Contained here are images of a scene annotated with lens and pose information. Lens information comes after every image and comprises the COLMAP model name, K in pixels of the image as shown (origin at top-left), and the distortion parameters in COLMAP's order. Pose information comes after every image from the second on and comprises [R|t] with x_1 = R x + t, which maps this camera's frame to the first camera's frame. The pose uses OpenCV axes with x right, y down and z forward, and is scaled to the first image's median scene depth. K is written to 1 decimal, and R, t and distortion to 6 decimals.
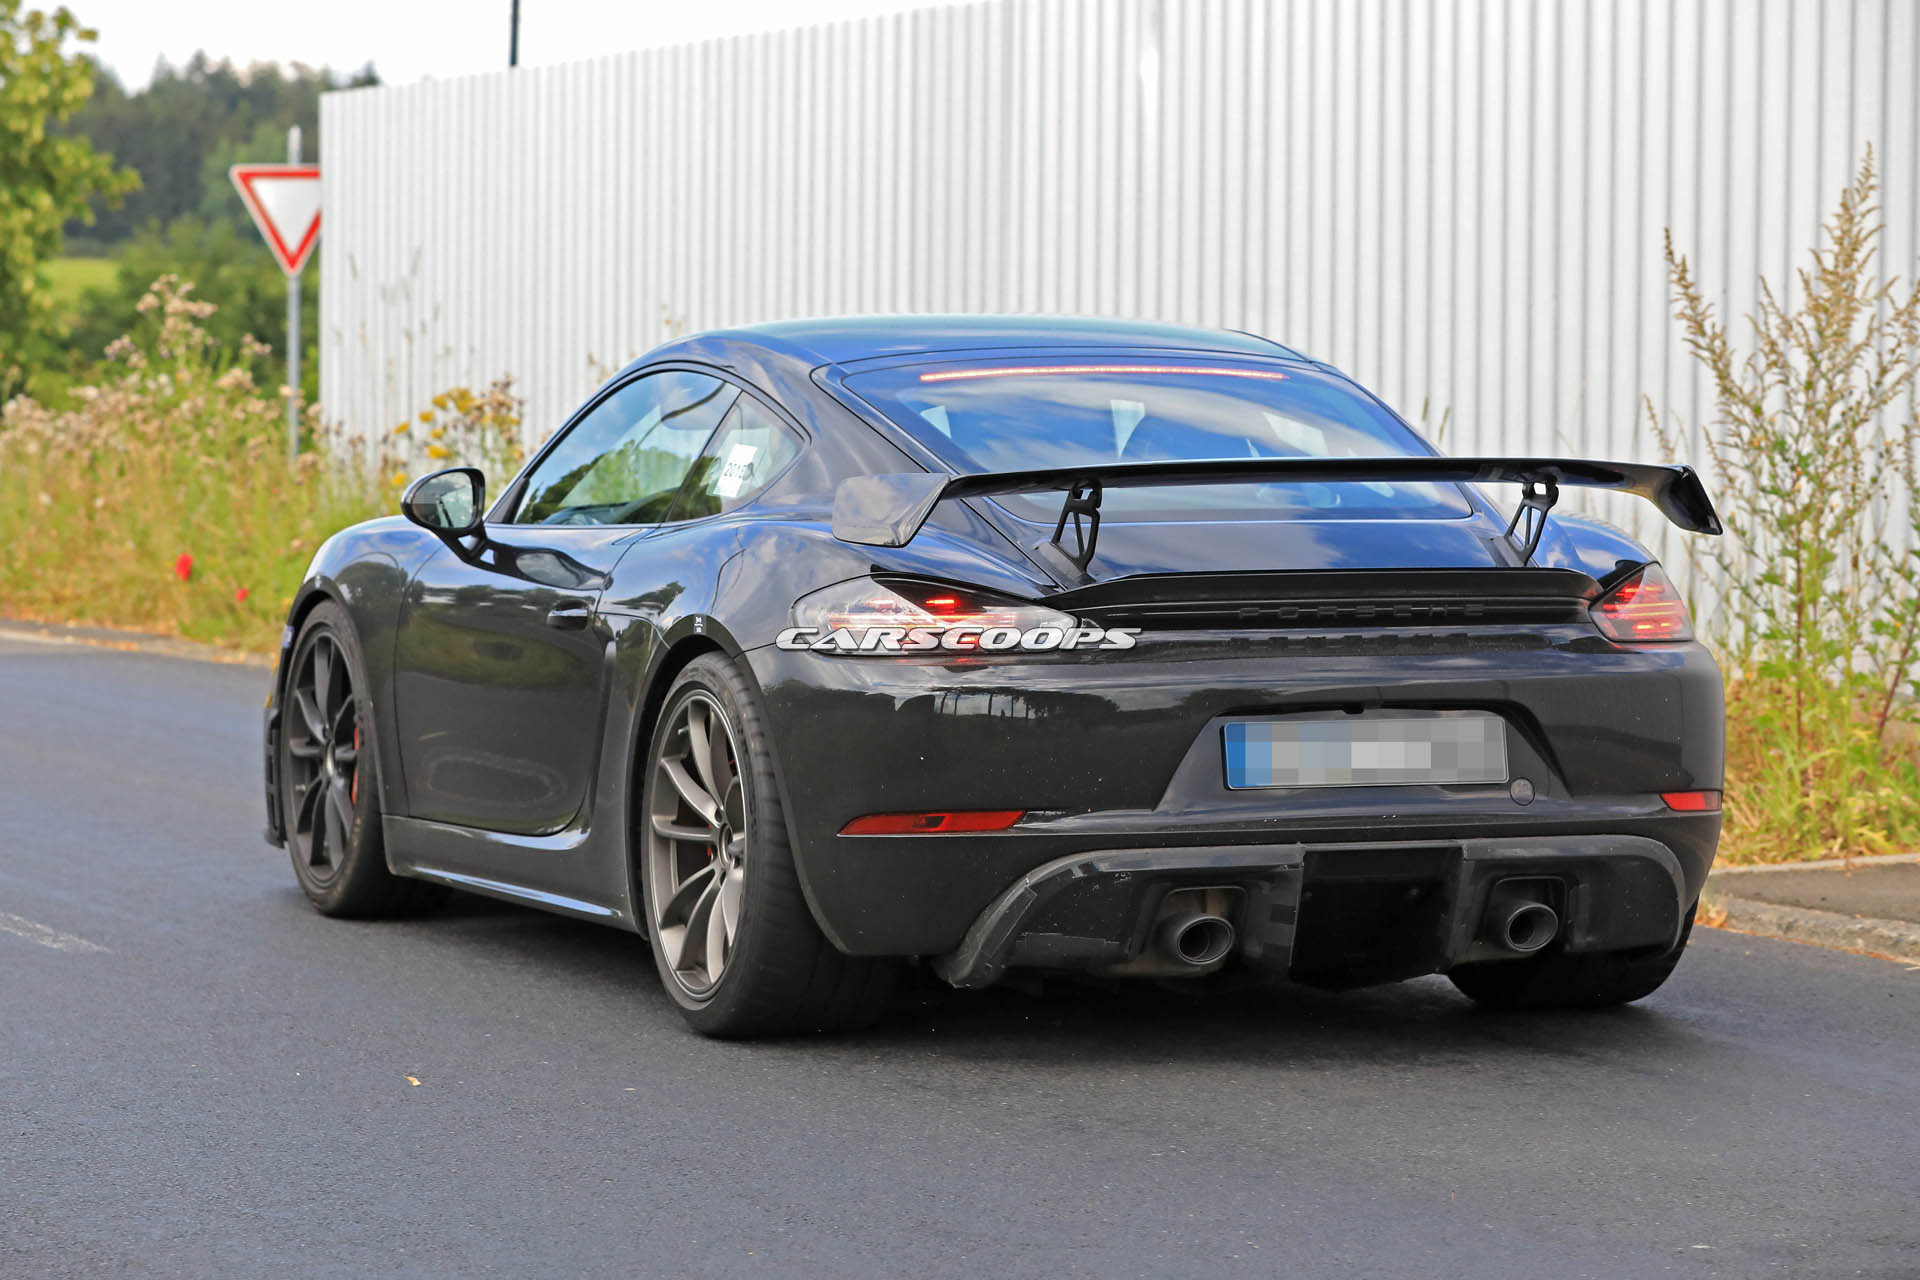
lens RADIAL K [[5648.3, 0, 961.0], [0, 5648.3, 636.6], [0, 0, 1]] dist [-0.116274, 0.000000]
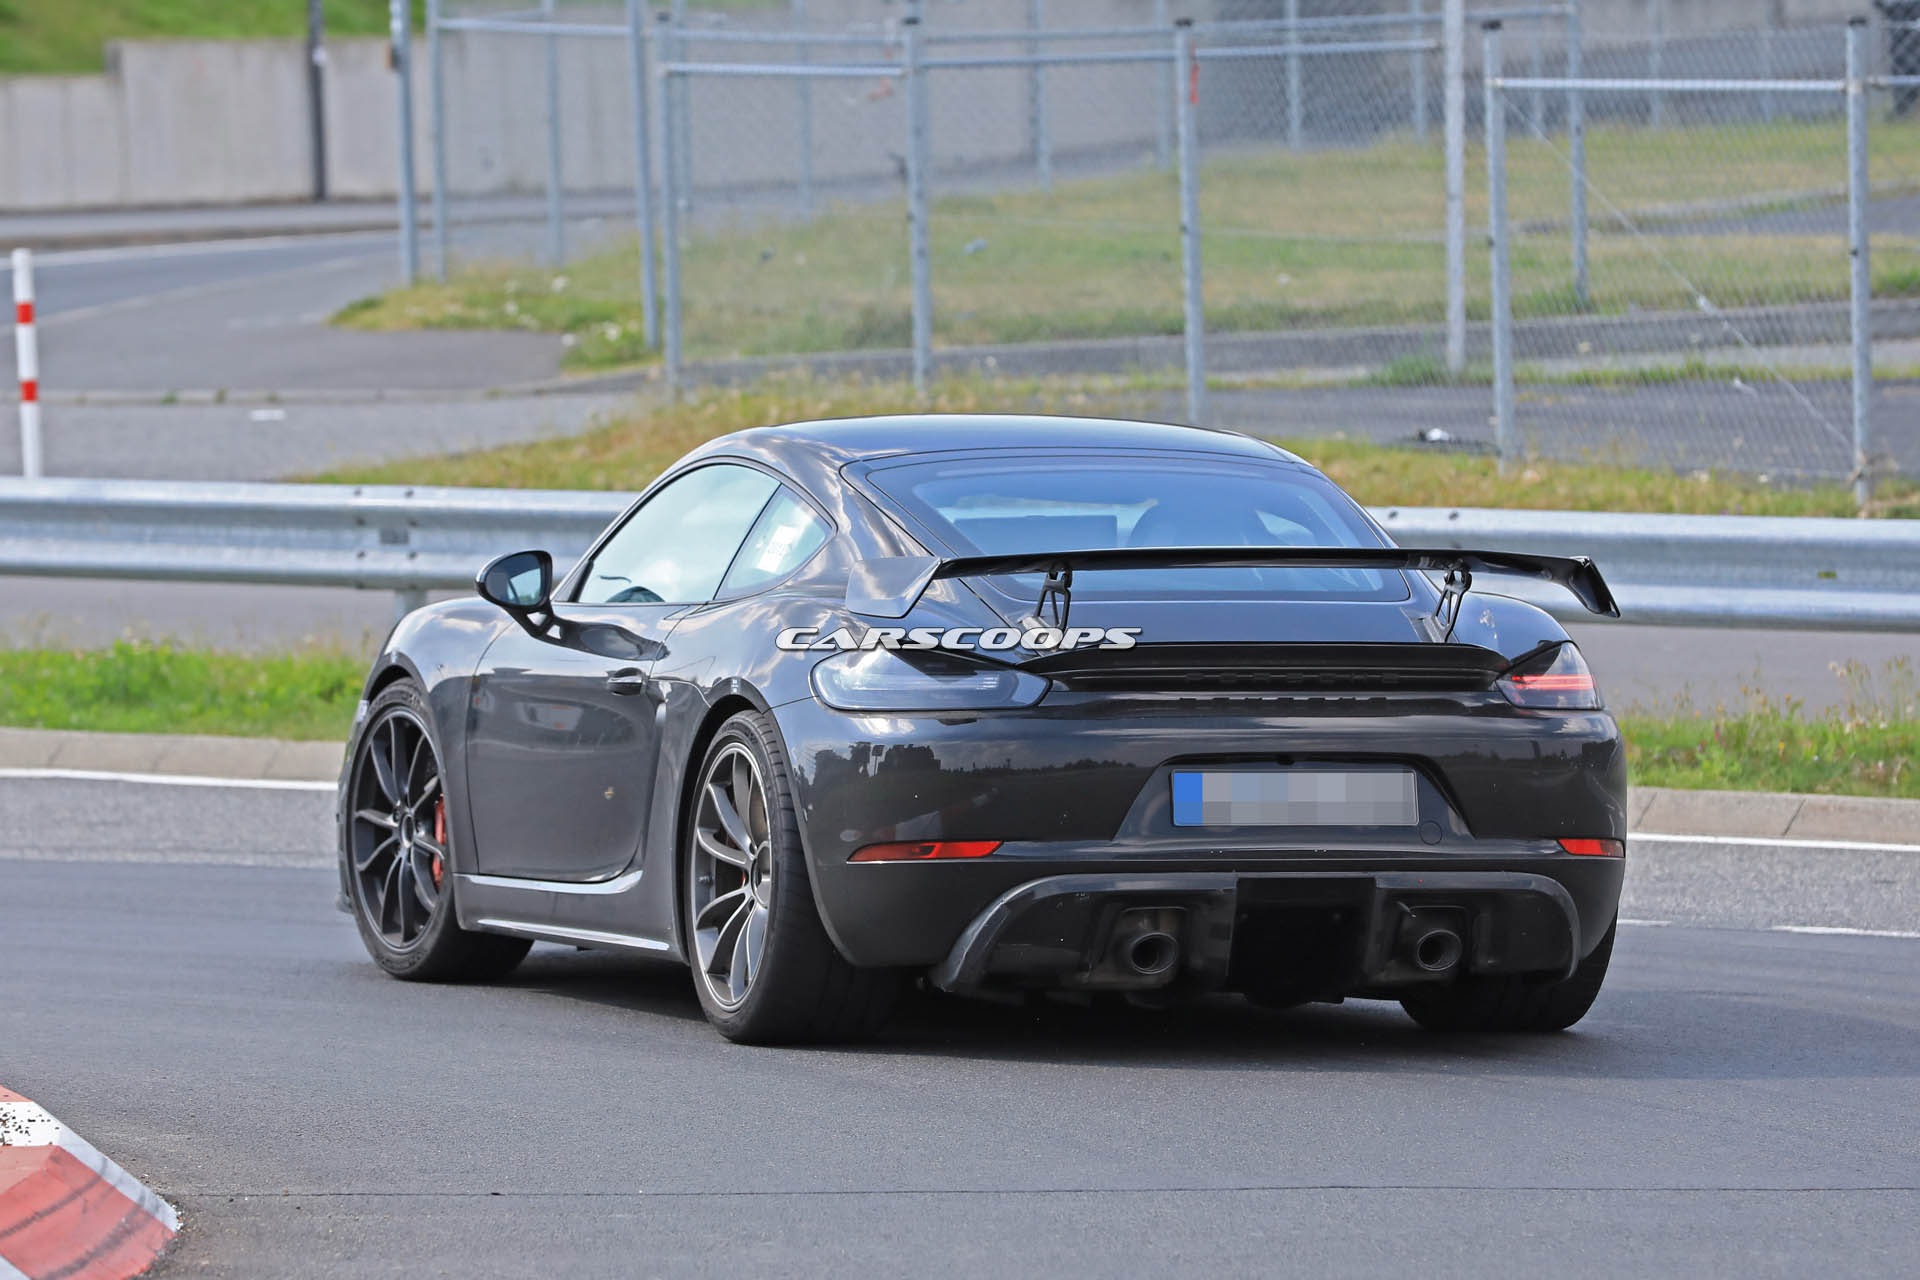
lens RADIAL K [[11066.3, 0, 961.0], [0, 11066.3, 640.8], [0, 0, 1]] dist [-3.004319, 0.000000]
pose [[0.998921, 0.010084, -0.045331, 0.103506], [-0.011168, 0.999656, -0.023726, 0.042250], [0.045076, 0.024206, 0.998690, -1.274246]]
